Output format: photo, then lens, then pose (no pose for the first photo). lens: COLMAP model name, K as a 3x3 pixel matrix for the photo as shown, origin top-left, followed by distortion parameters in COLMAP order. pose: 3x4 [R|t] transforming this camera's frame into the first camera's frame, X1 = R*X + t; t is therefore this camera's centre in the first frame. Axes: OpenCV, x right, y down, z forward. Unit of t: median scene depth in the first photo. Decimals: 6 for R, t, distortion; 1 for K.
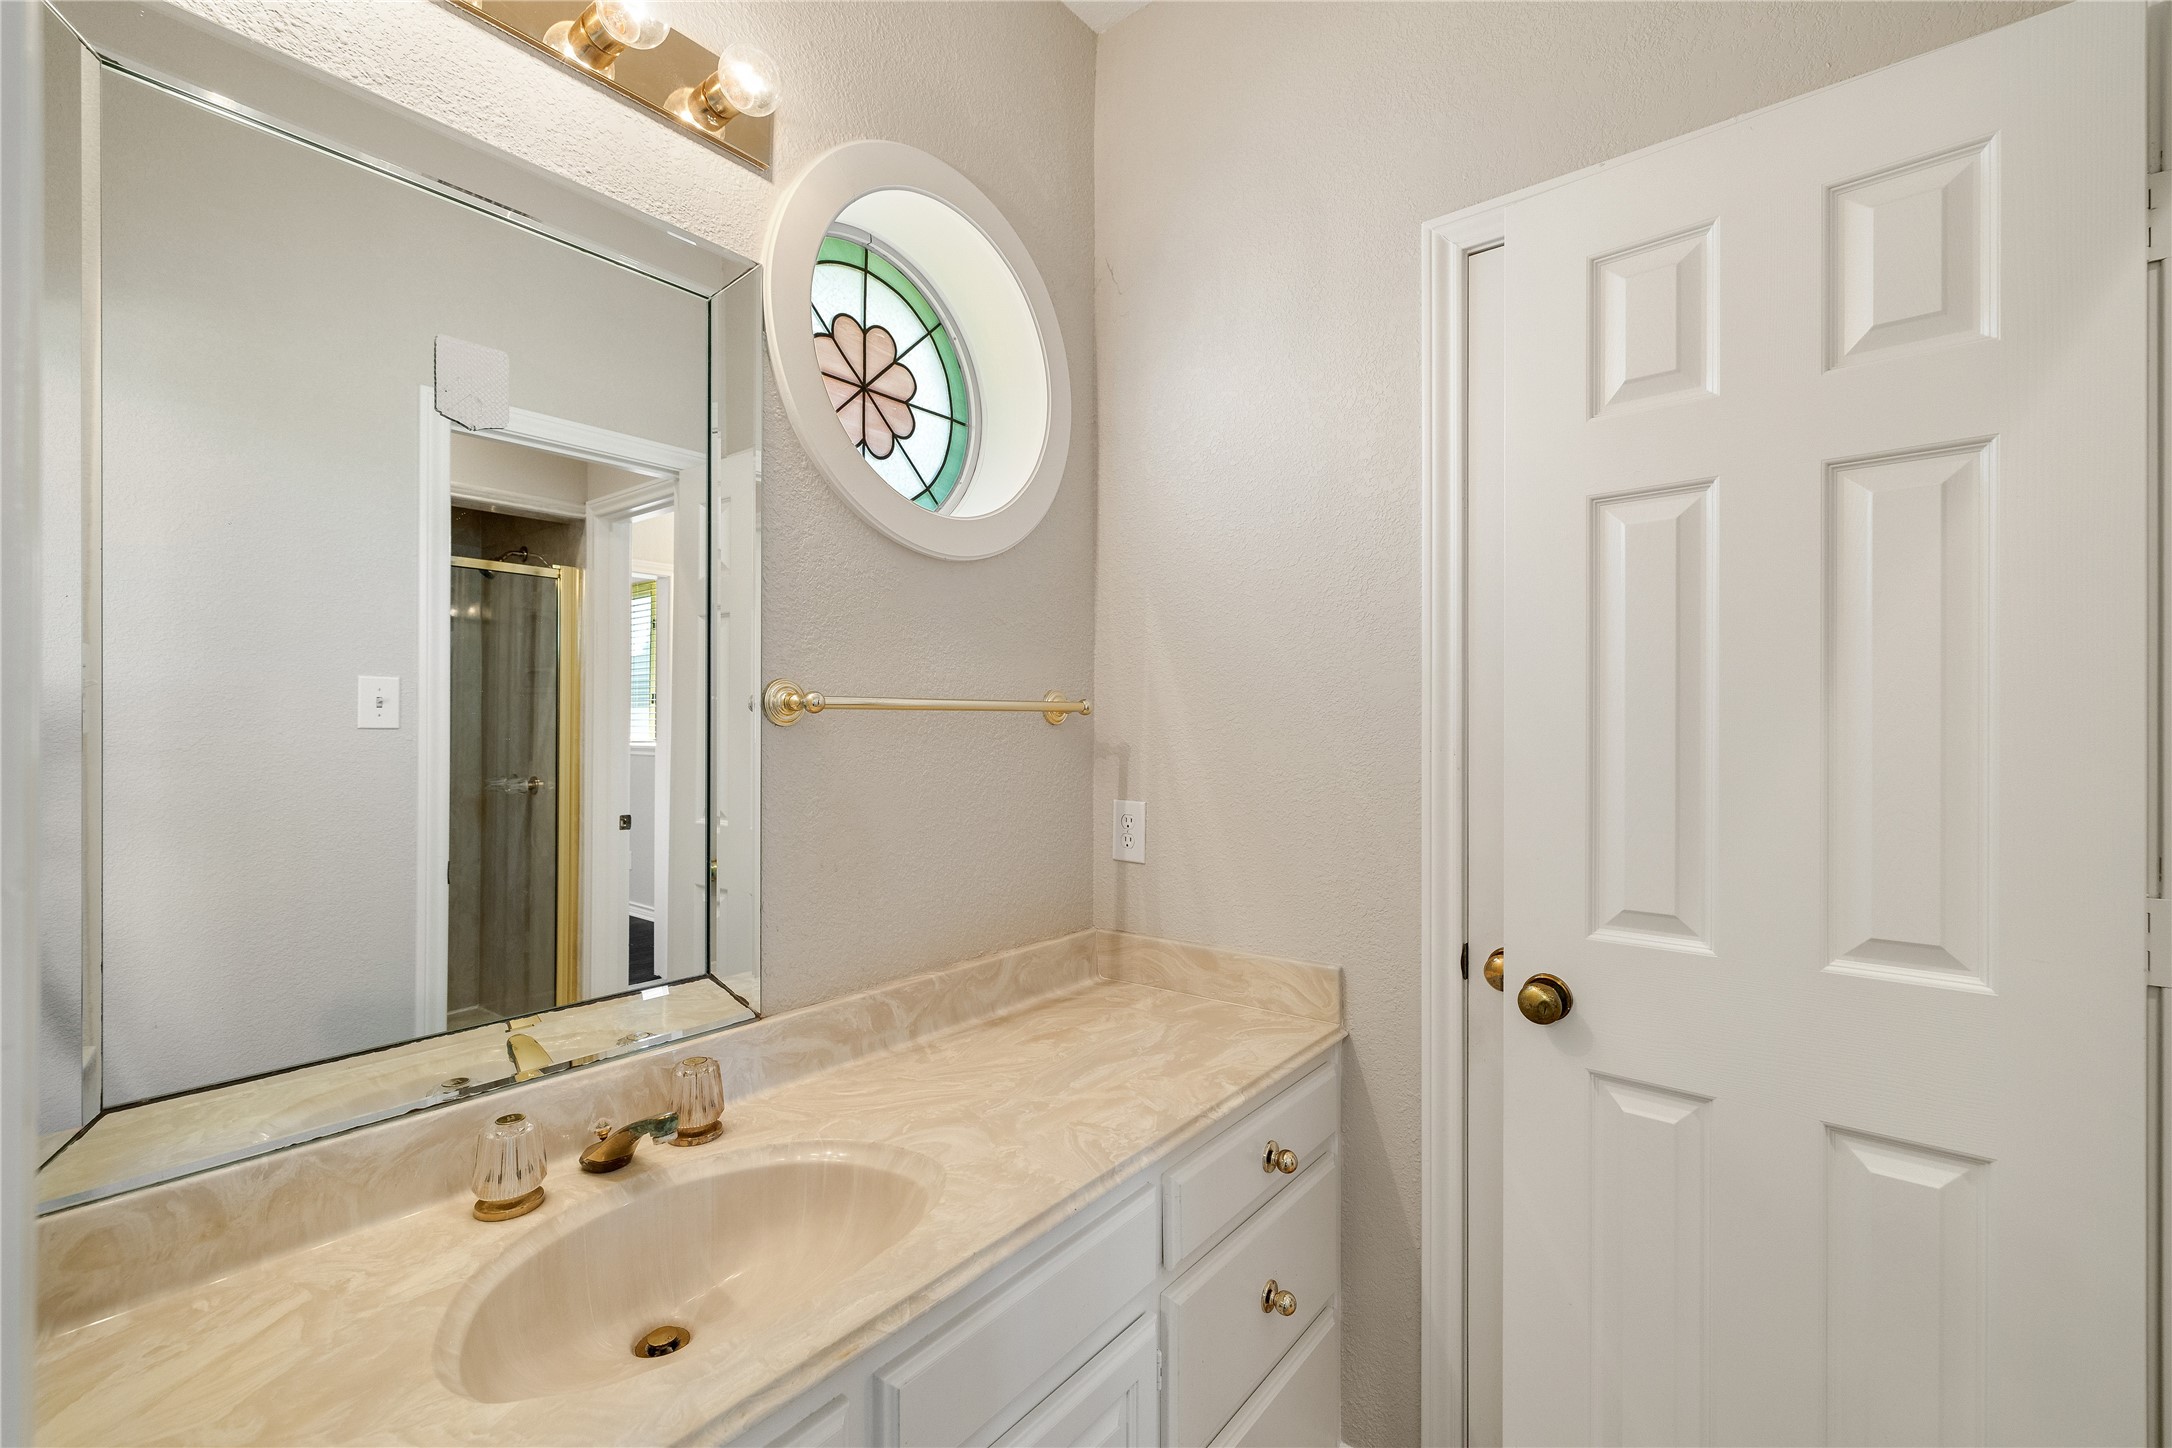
lens RADIAL K [[914.9, 0, 1094.5], [0, 914.9, 732.2], [0, 0, 1]] dist [0.002050, -0.000242]
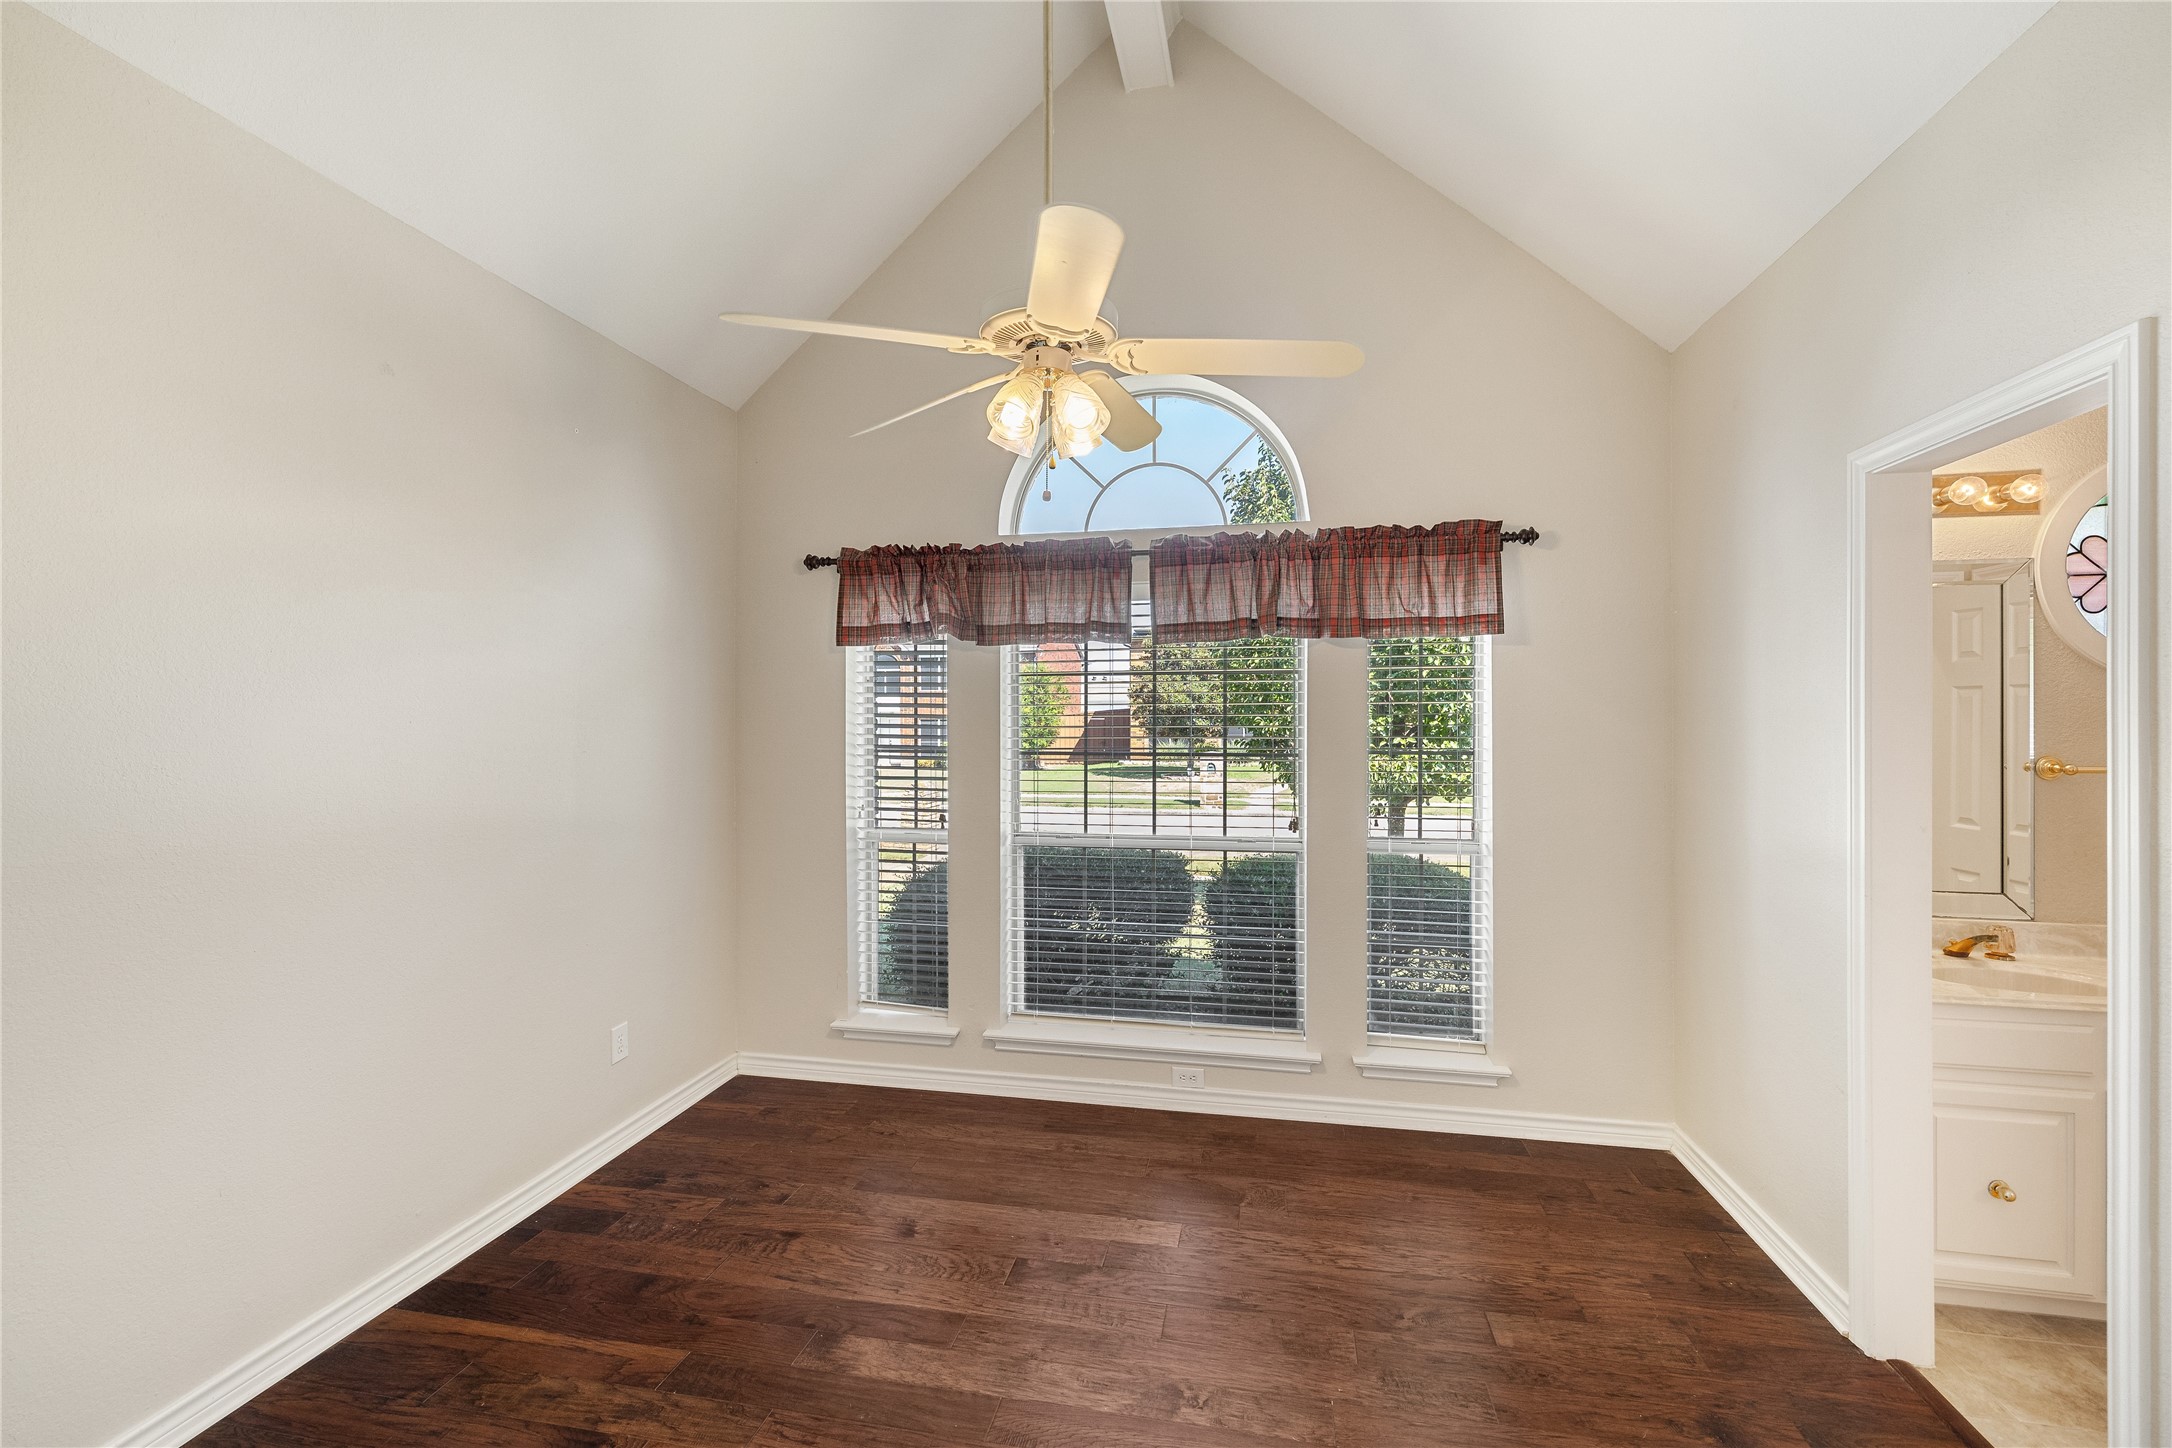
lens RADIAL K [[914.9, 0, 1094.5], [0, 914.9, 732.2], [0, 0, 1]] dist [0.002050, -0.000242]
pose [[0.455511, -0.002454, -0.890227, 0.514351], [0.006071, 0.999982, 0.000350, -0.127775], [0.890209, -0.005564, 0.455518, -1.838857]]
